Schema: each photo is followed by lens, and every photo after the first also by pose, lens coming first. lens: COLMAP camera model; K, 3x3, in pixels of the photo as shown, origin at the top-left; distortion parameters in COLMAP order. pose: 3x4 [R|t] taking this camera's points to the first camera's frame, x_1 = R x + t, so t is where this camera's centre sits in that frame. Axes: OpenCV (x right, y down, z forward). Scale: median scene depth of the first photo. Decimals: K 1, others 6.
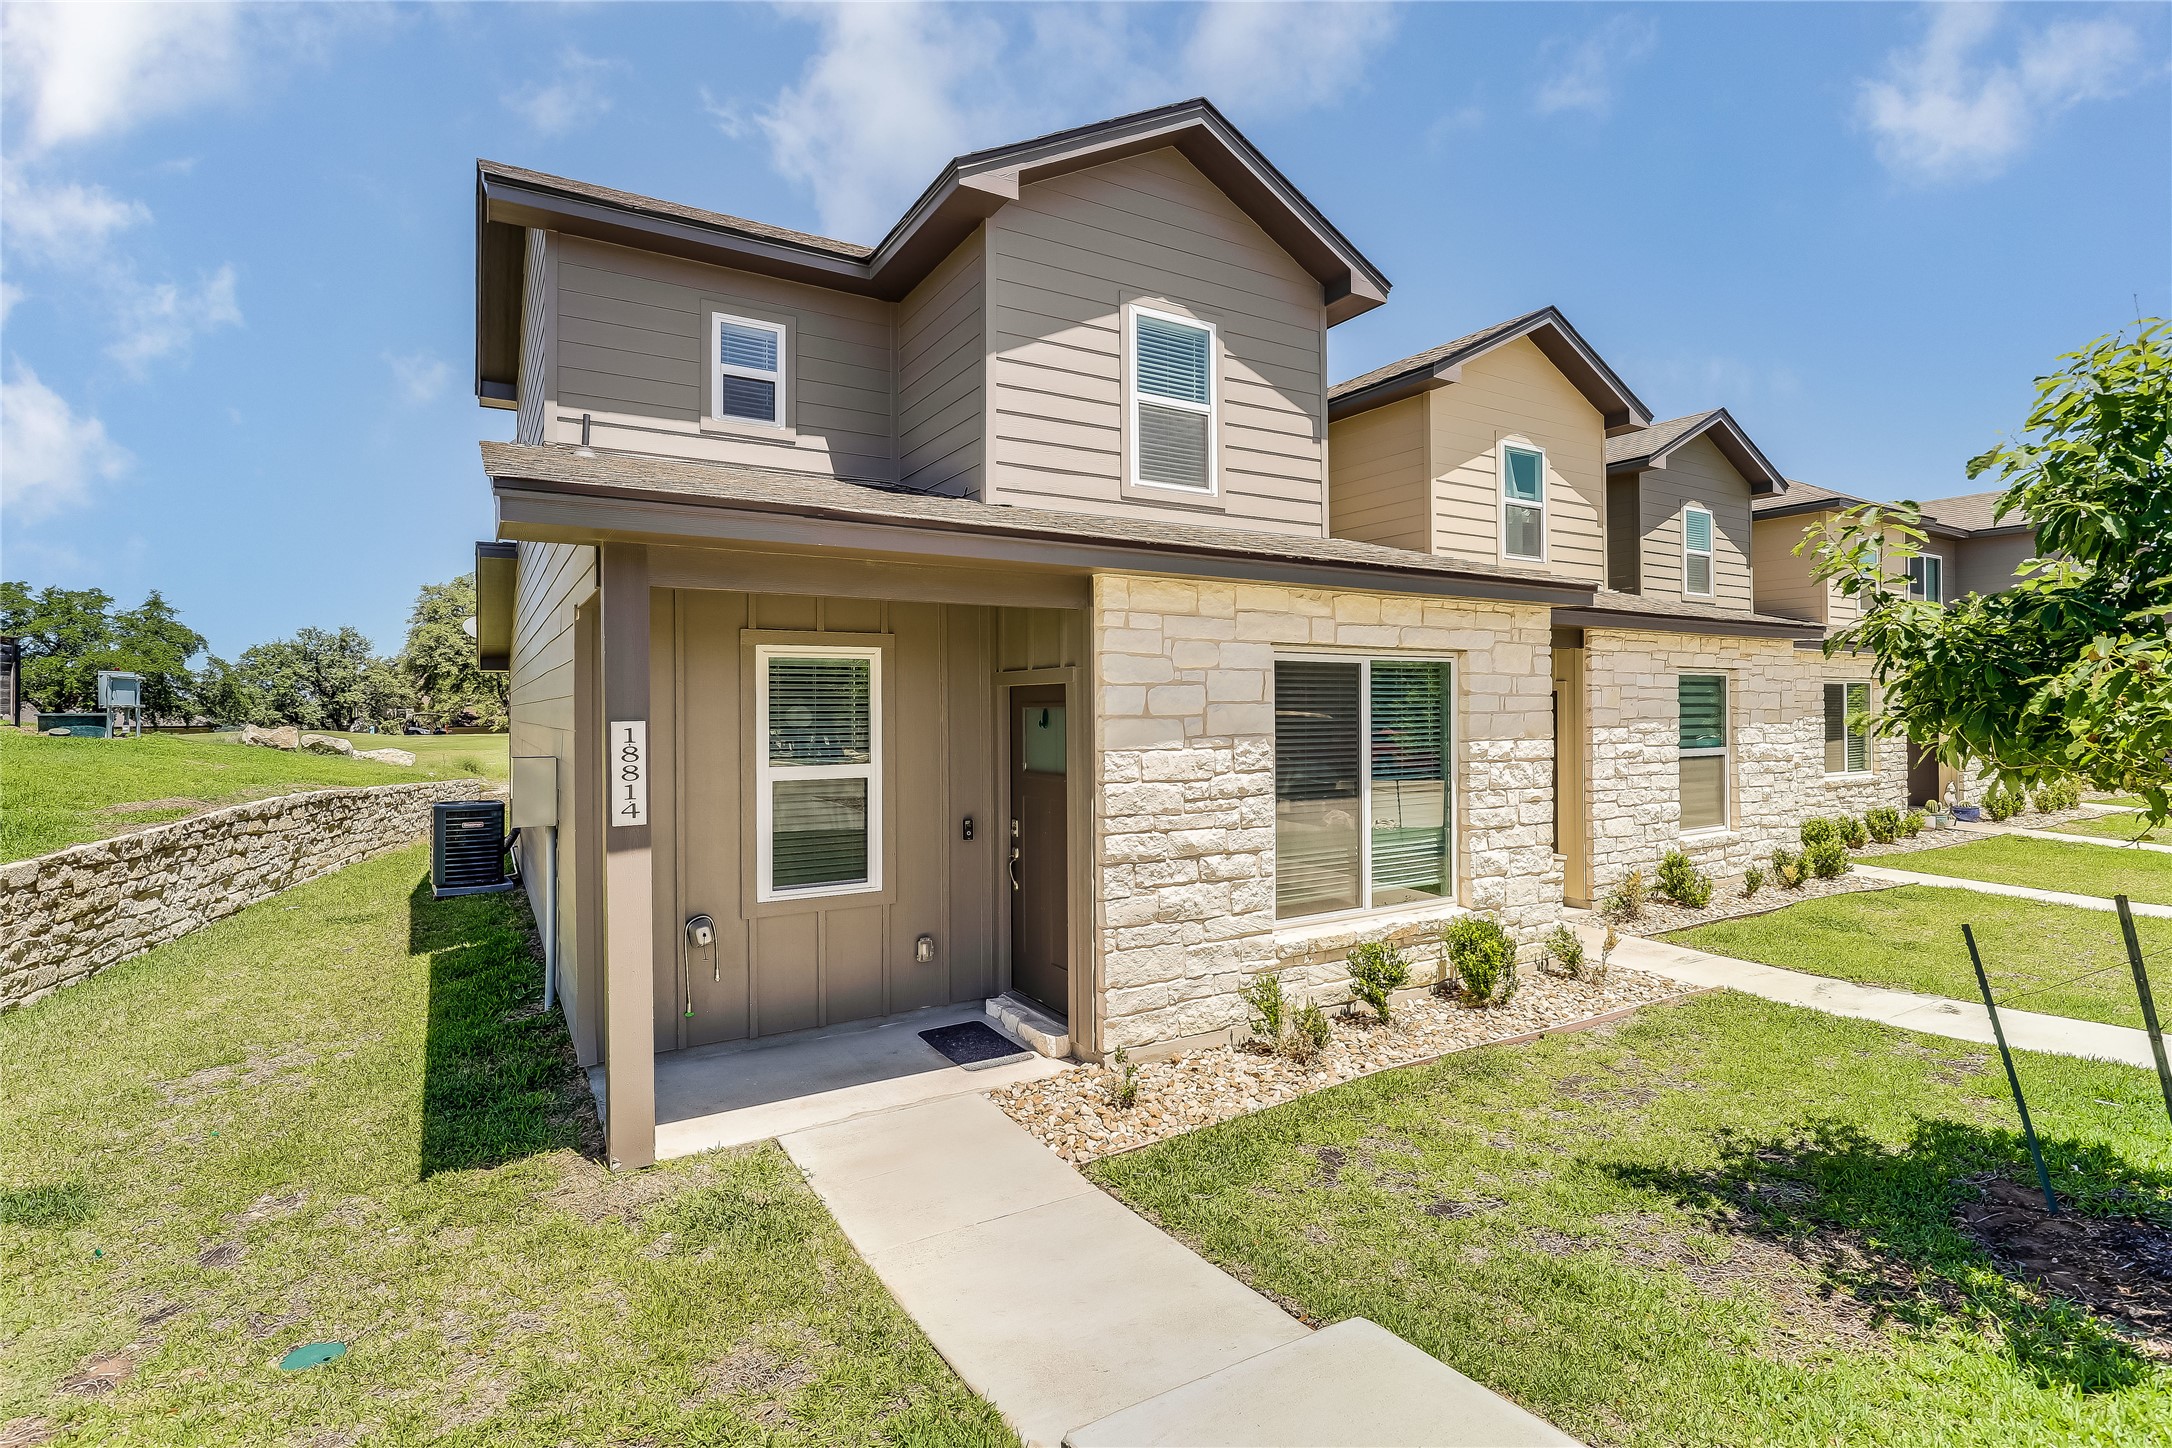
lens RADIAL K [[1047.4, 0, 1088.3], [0, 1047.4, 704.9], [0, 0, 1]] dist [-0.008178, 0.001280]
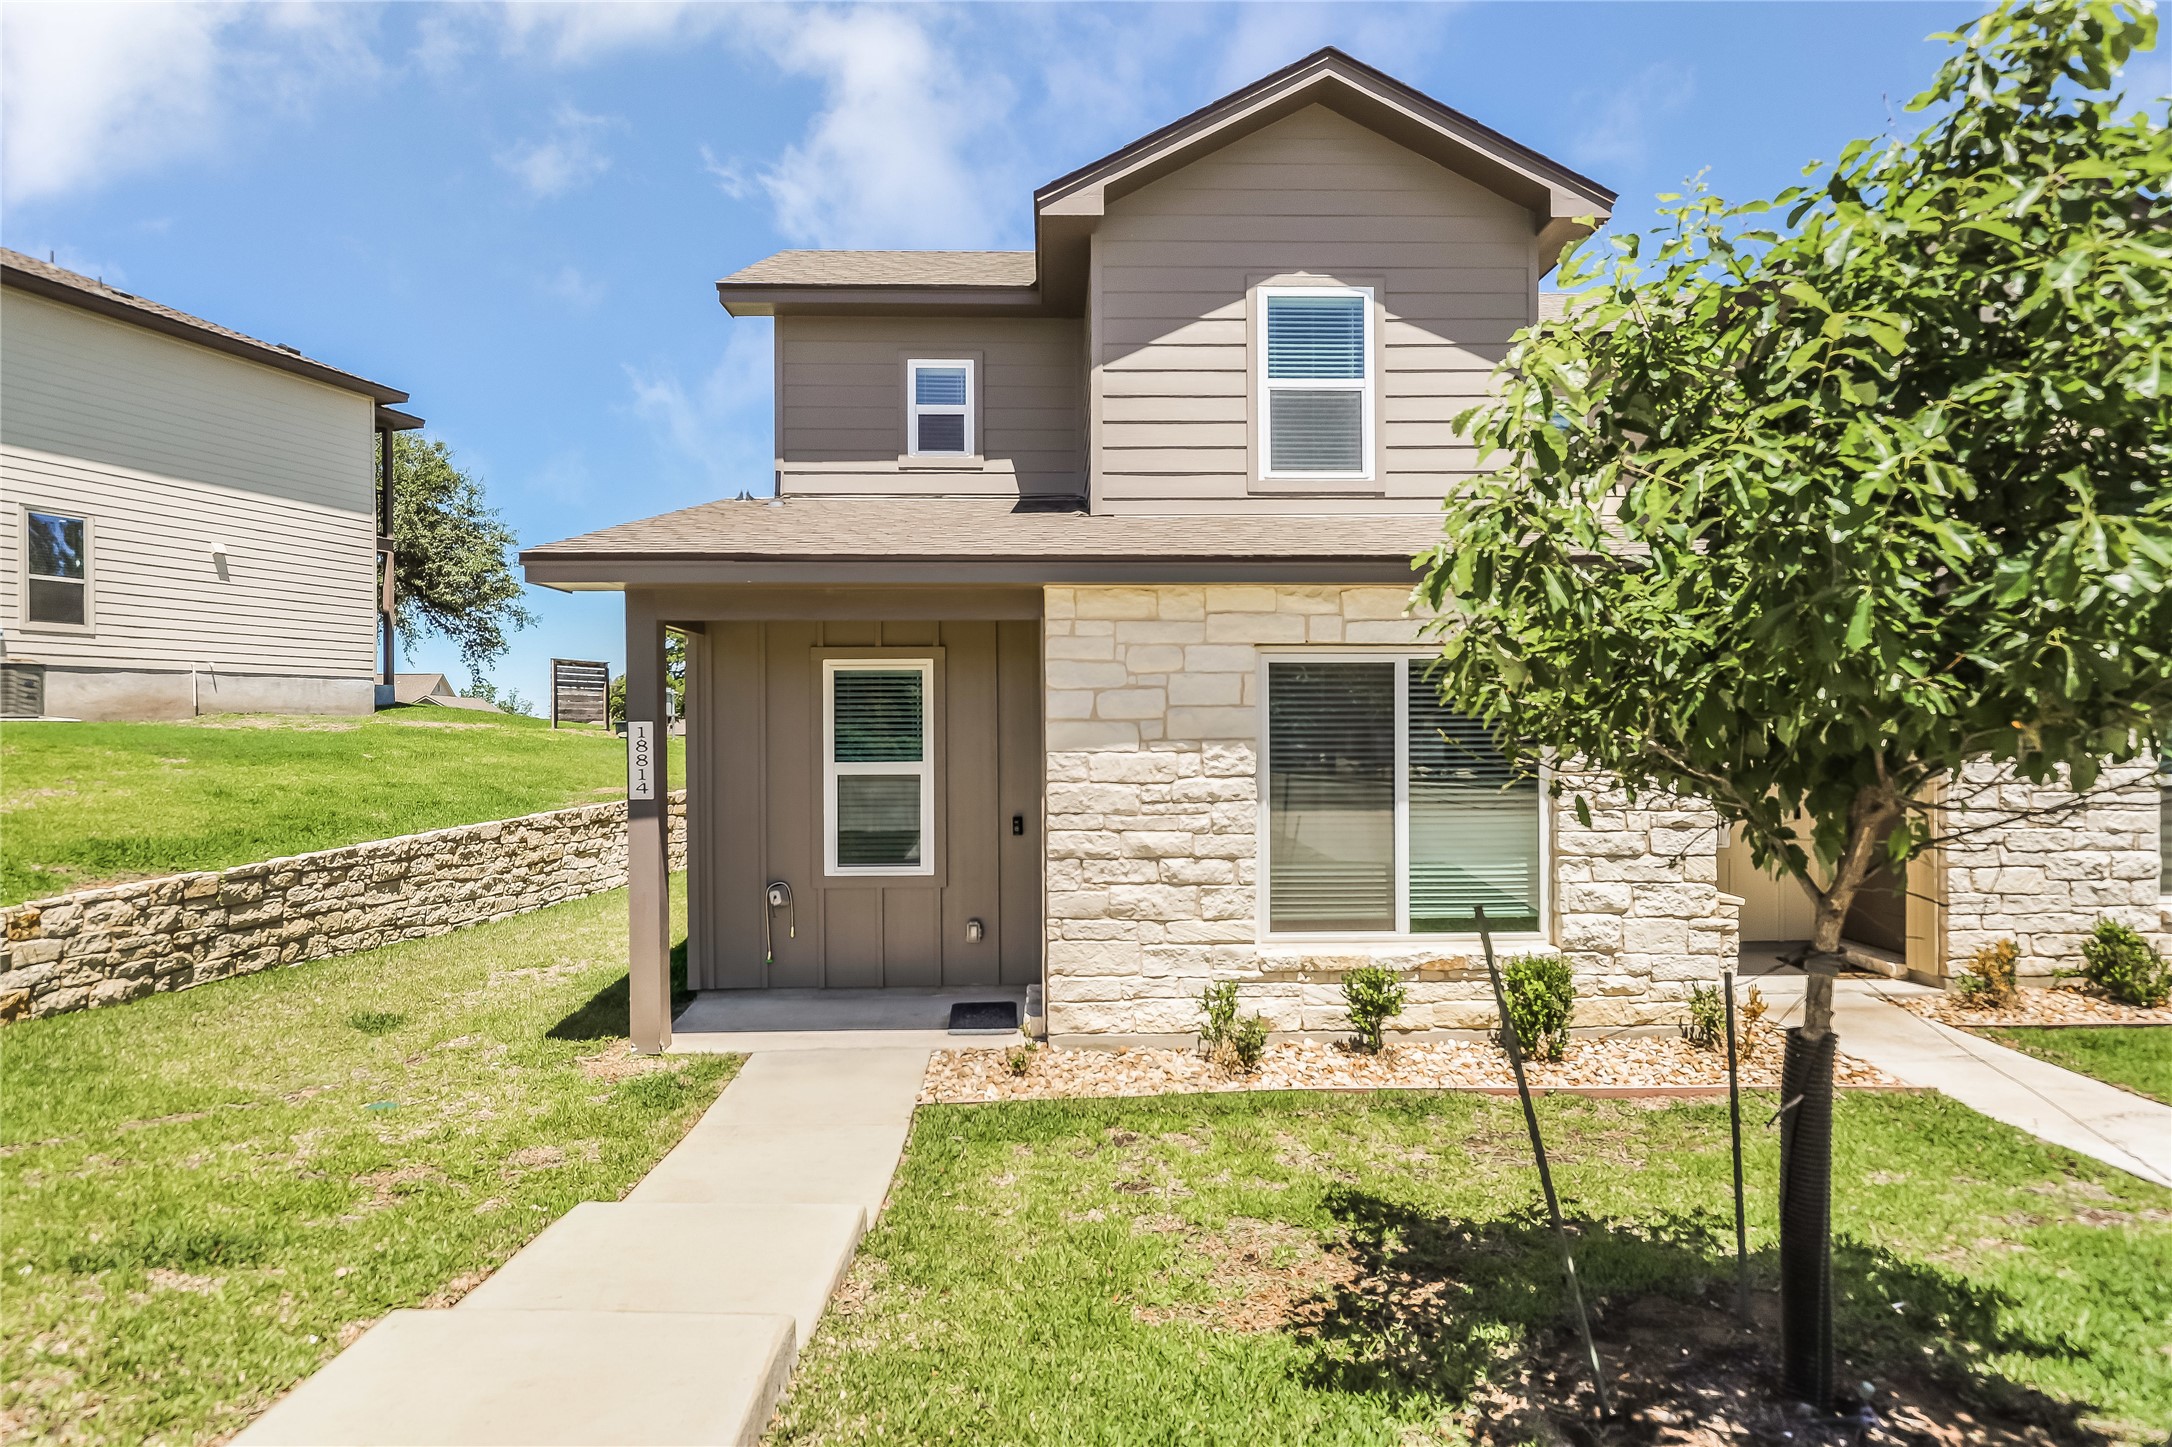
lens RADIAL K [[1220.1, 0, 1088.6], [0, 1220.1, 732.6], [0, 0, 1]] dist [-0.002392, 0.001109]
pose [[0.866040, 0.005565, -0.499943, 0.581696], [0.001337, 0.999909, 0.013446, 0.006589], [0.499972, -0.012313, 0.865954, -0.048956]]
